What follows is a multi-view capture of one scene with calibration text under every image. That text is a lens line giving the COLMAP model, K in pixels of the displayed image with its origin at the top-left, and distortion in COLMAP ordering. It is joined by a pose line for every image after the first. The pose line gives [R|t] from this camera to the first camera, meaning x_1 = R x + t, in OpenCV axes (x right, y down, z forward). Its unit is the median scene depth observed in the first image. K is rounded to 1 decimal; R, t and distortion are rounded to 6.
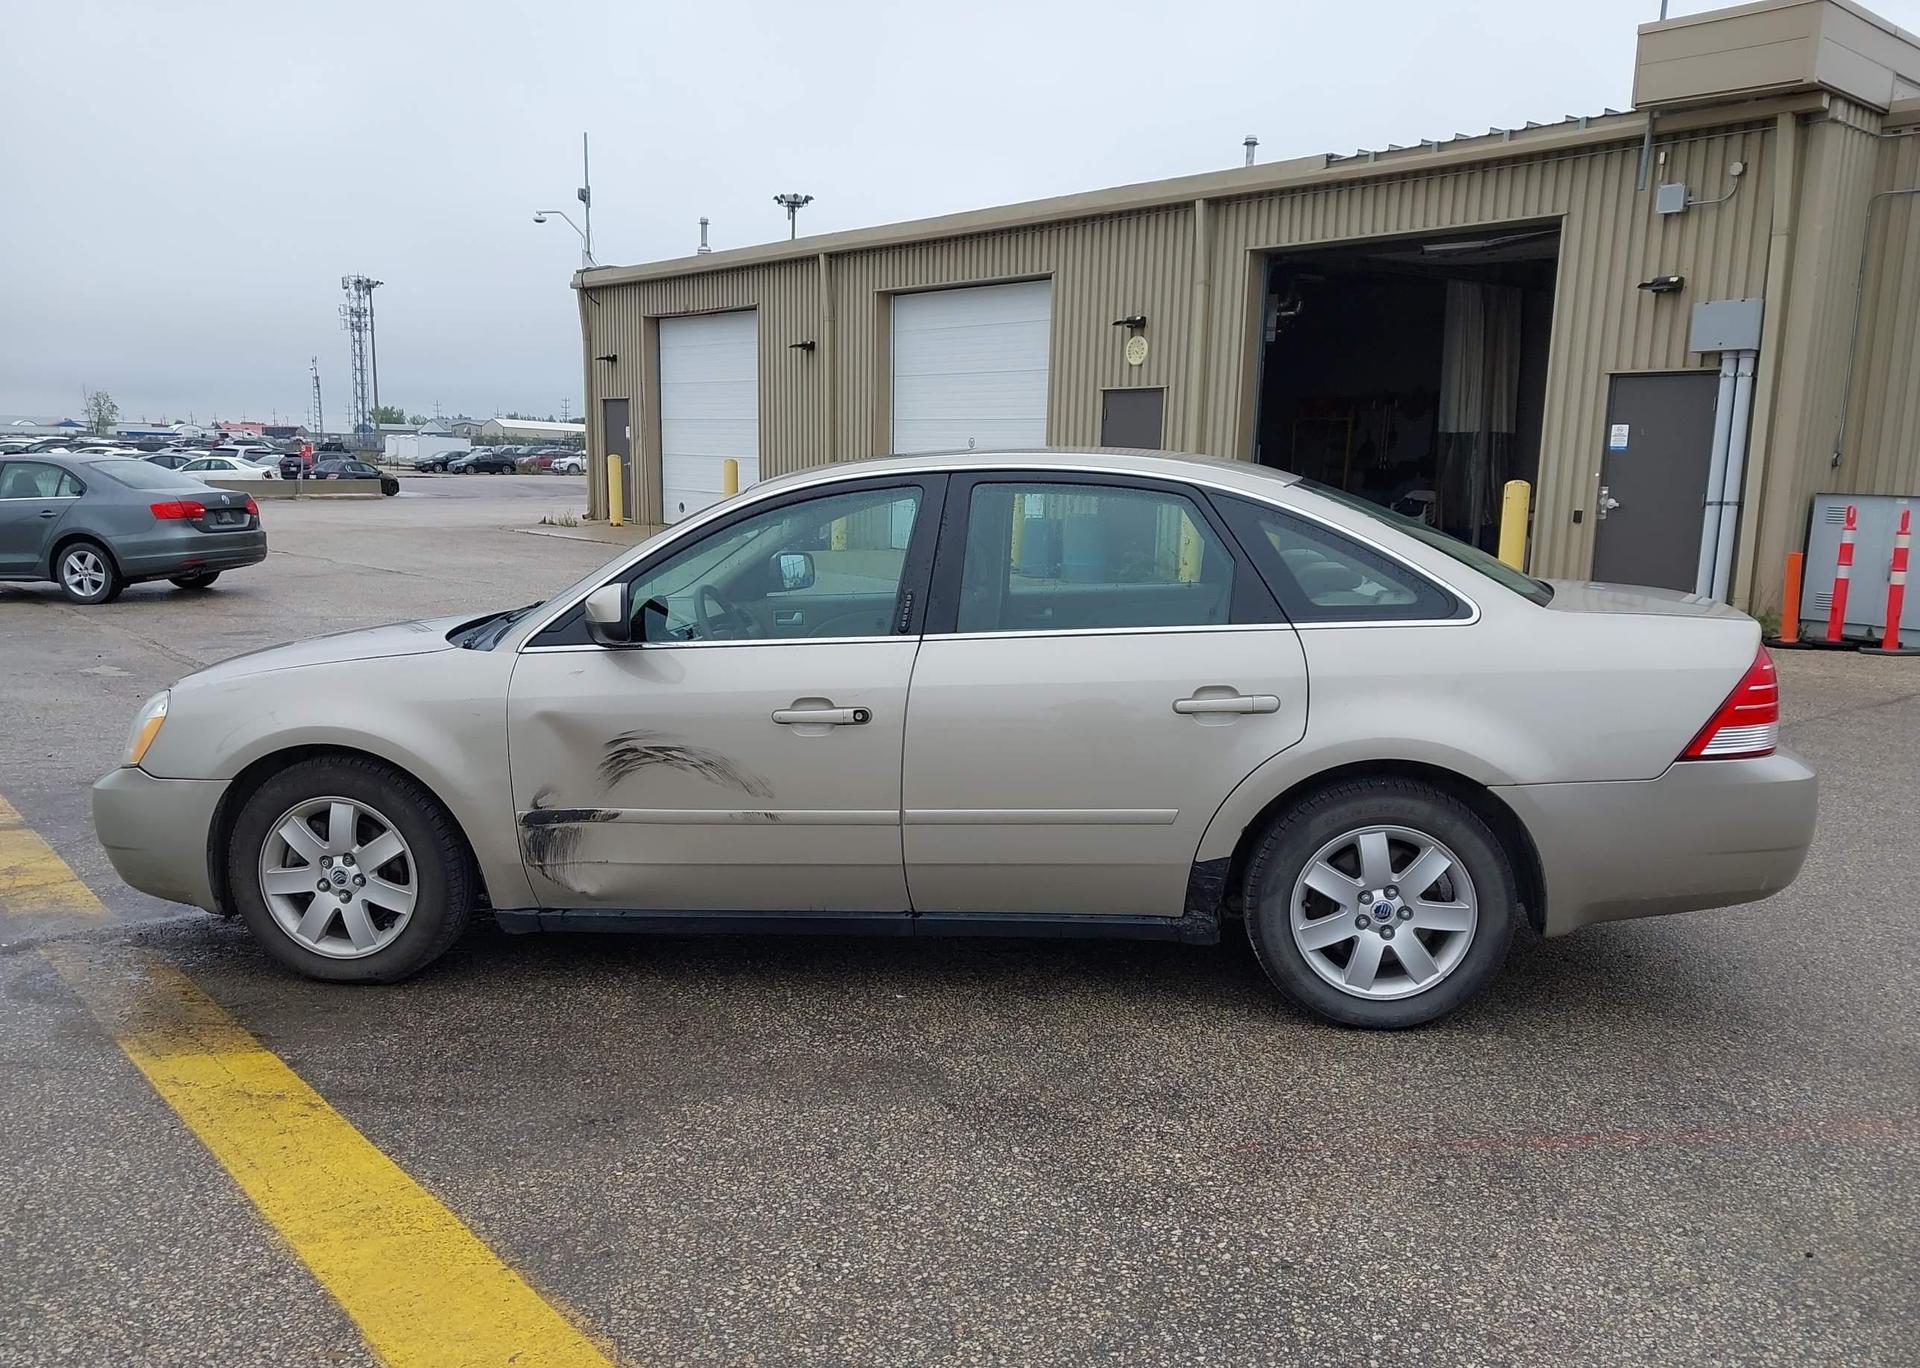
lens RADIAL K [[1559.0, 0, 964.6], [0, 1559.0, 672.1], [0, 0, 1]] dist [0.019706, -0.008558]
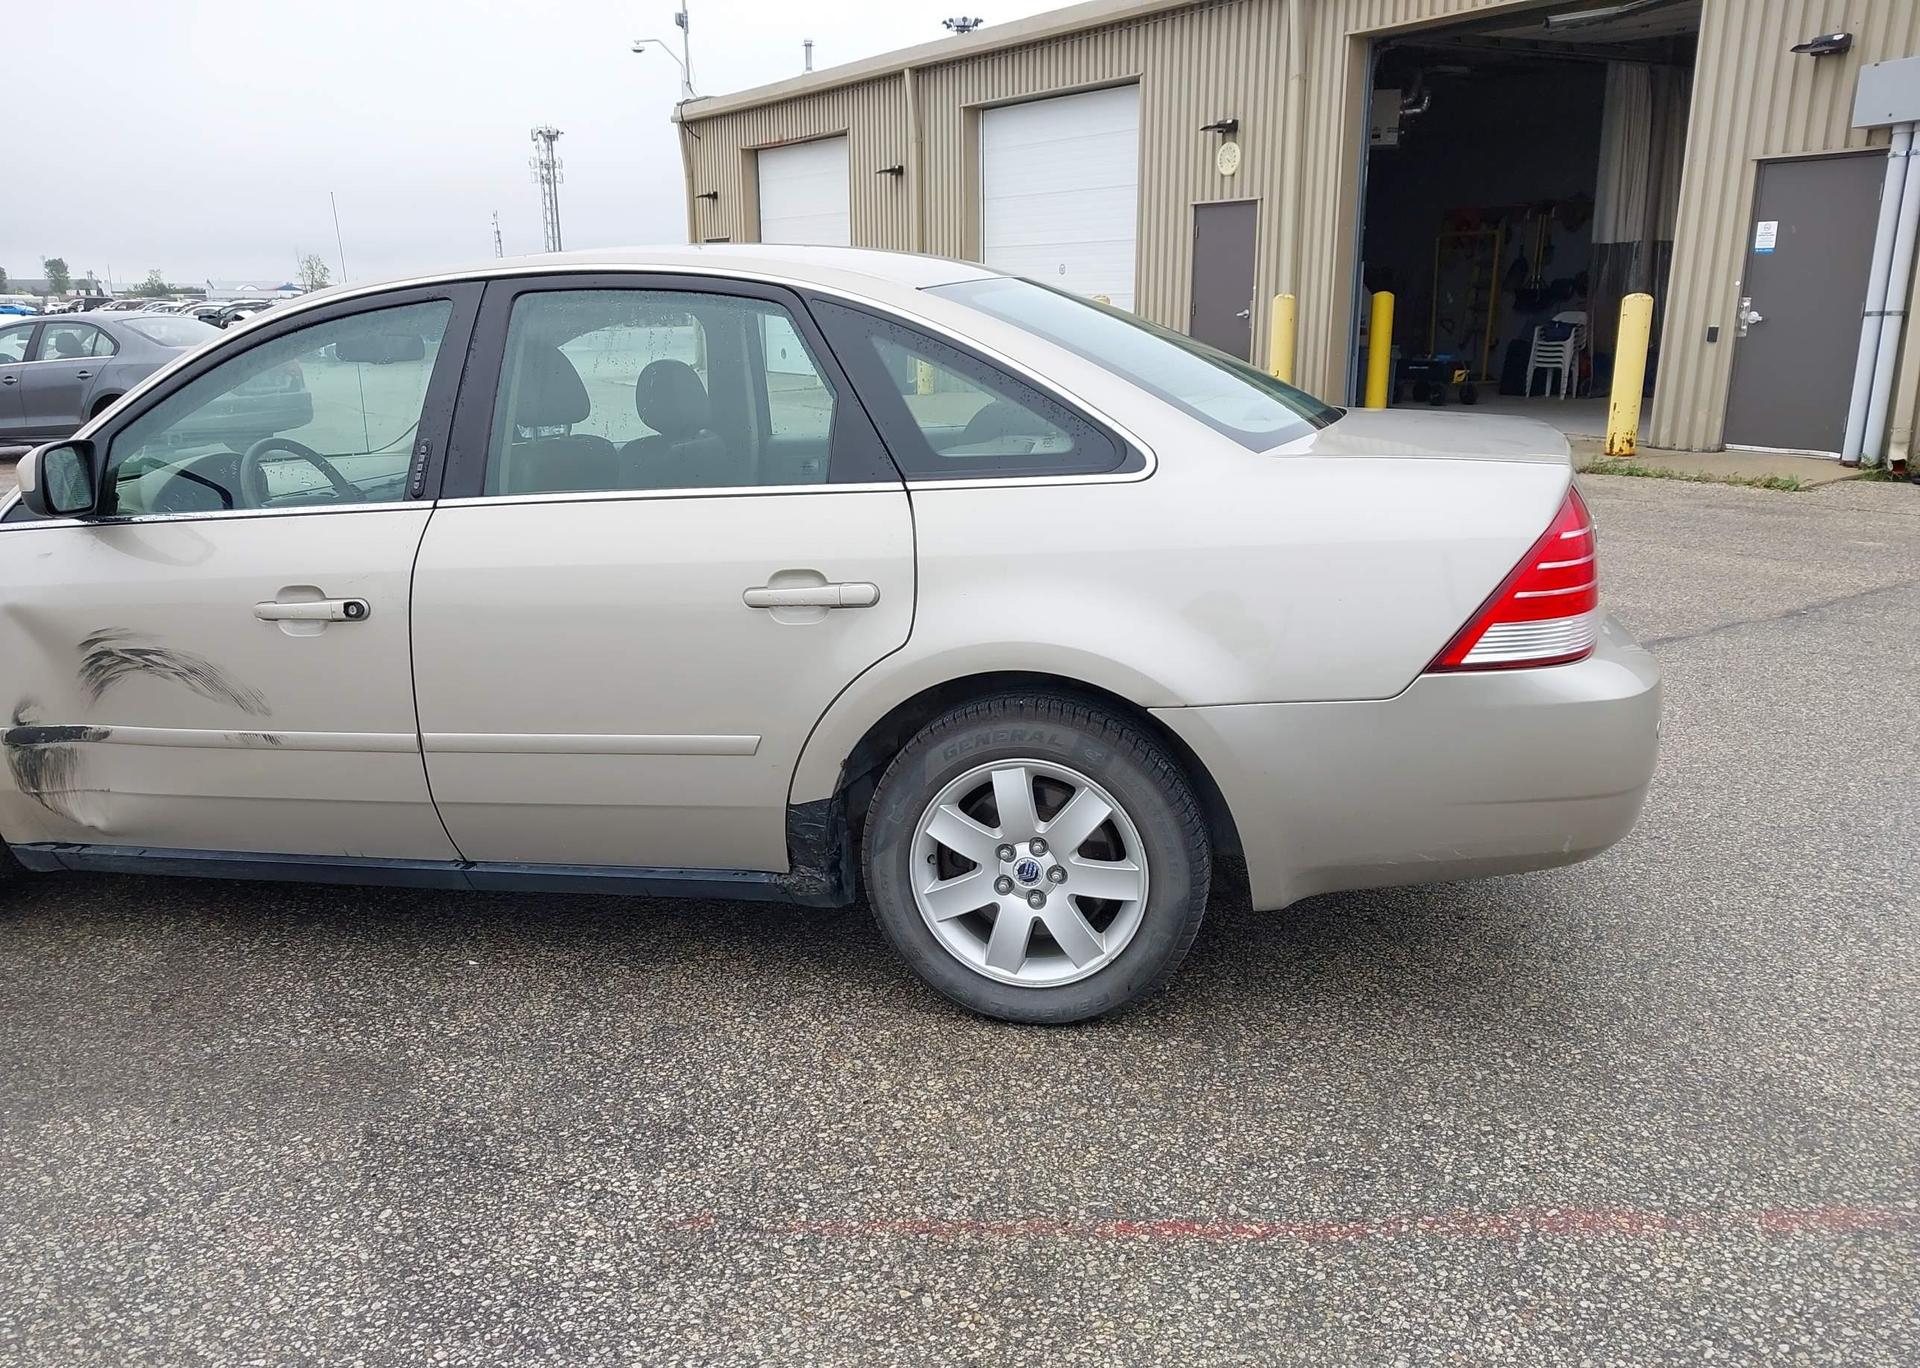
lens RADIAL K [[1559.0, 0, 967.5], [0, 1559.0, 697.9], [0, 0, 1]] dist [0.019706, -0.008558]
pose [[0.992243, 0.001577, -0.124301, 0.308695], [0.012585, 0.993508, 0.113067, -0.011770], [0.123673, -0.113755, 0.985781, 0.261703]]
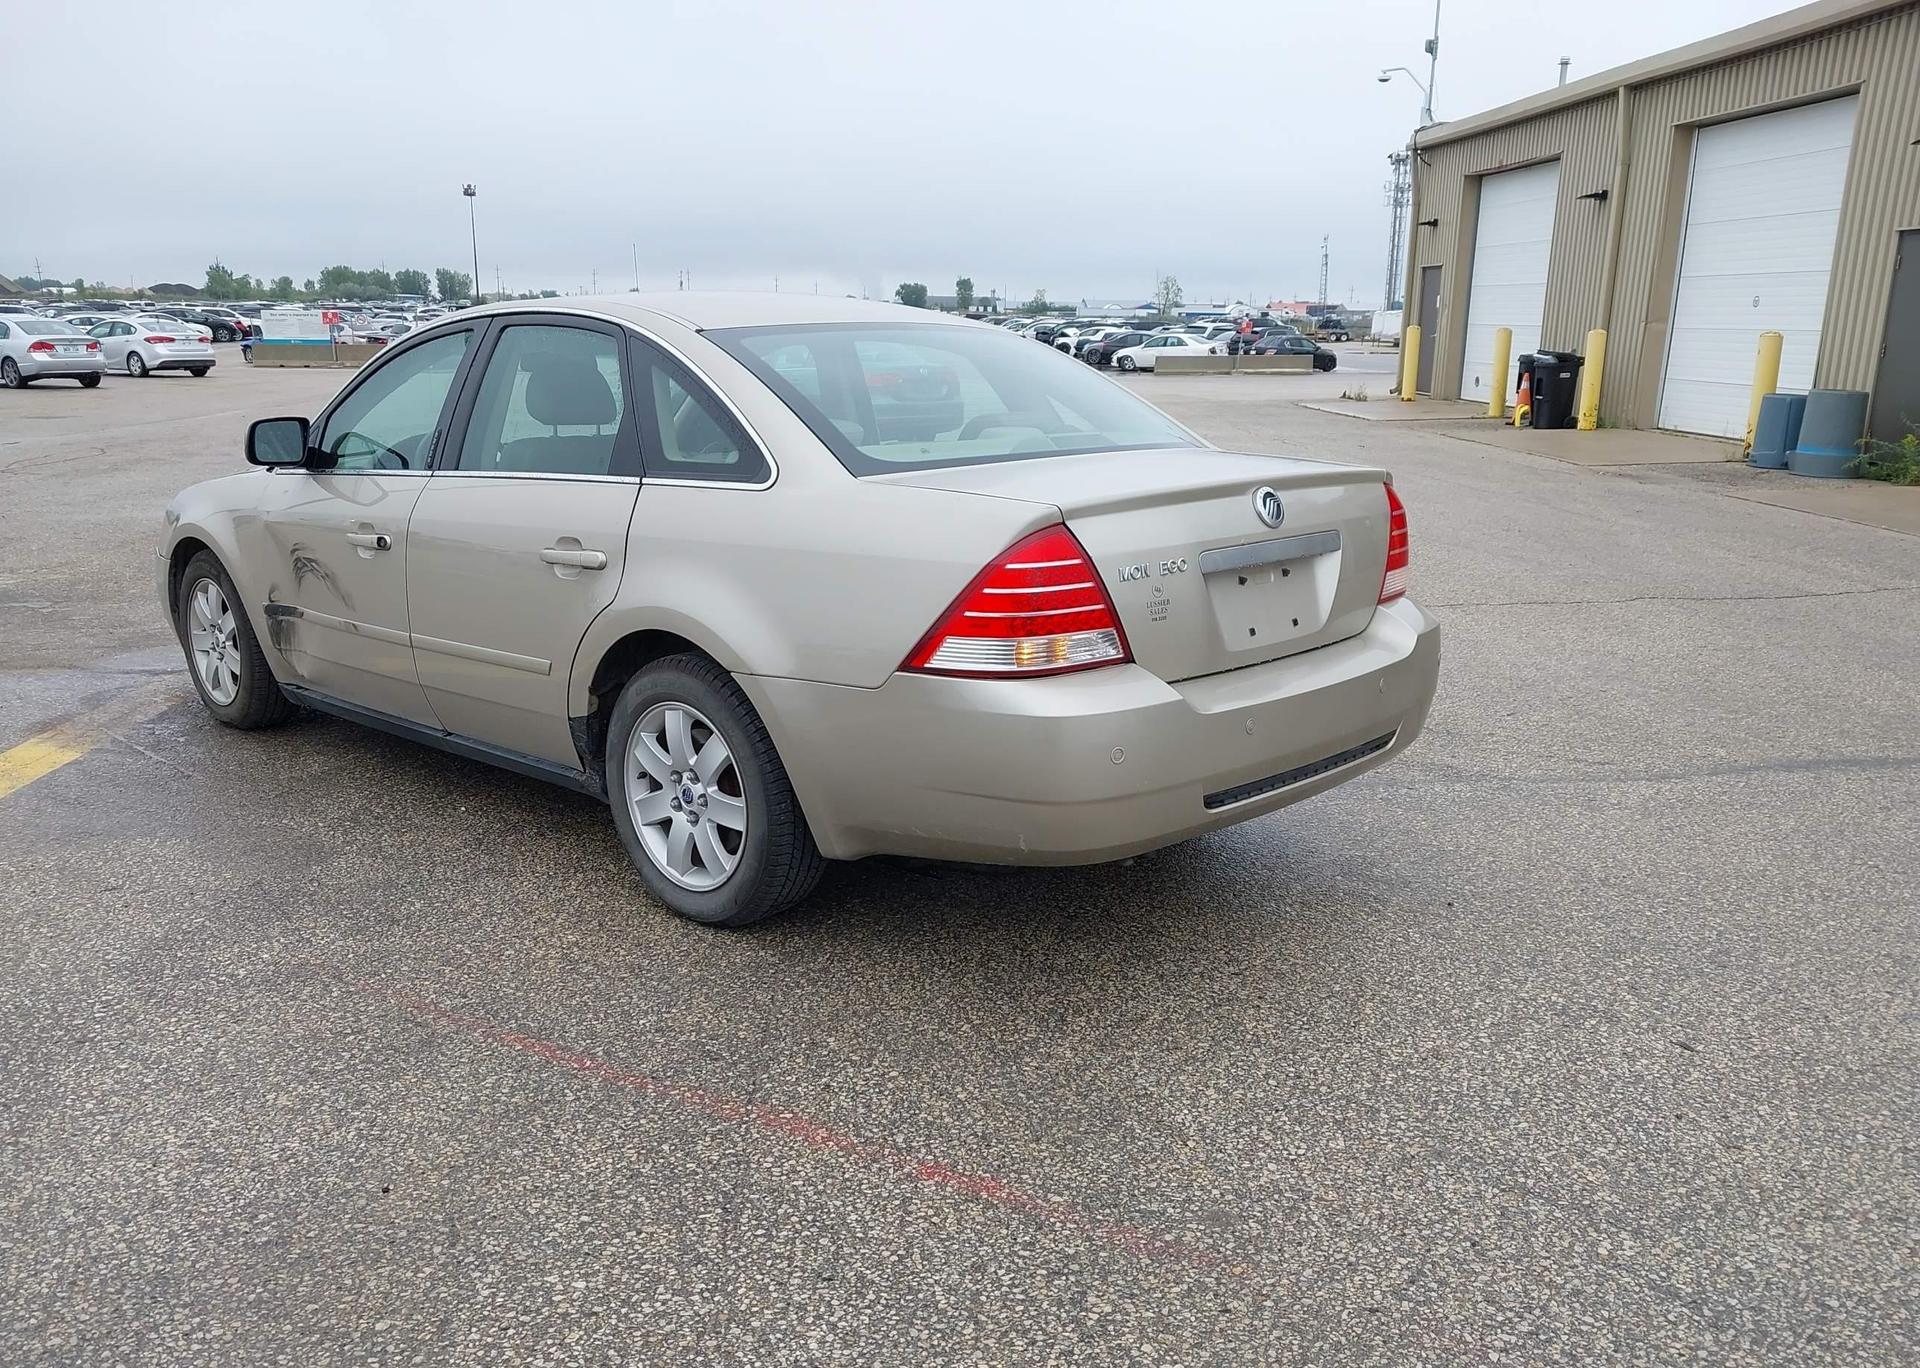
lens RADIAL K [[1559.0, 0, 941.9], [0, 1559.0, 686.4], [0, 0, 1]] dist [0.019706, -0.008558]
pose [[0.795220, 0.128709, -0.592502, 0.865341], [-0.078180, 0.990818, 0.110305, -0.022553], [0.601259, -0.041395, 0.797981, 0.334070]]
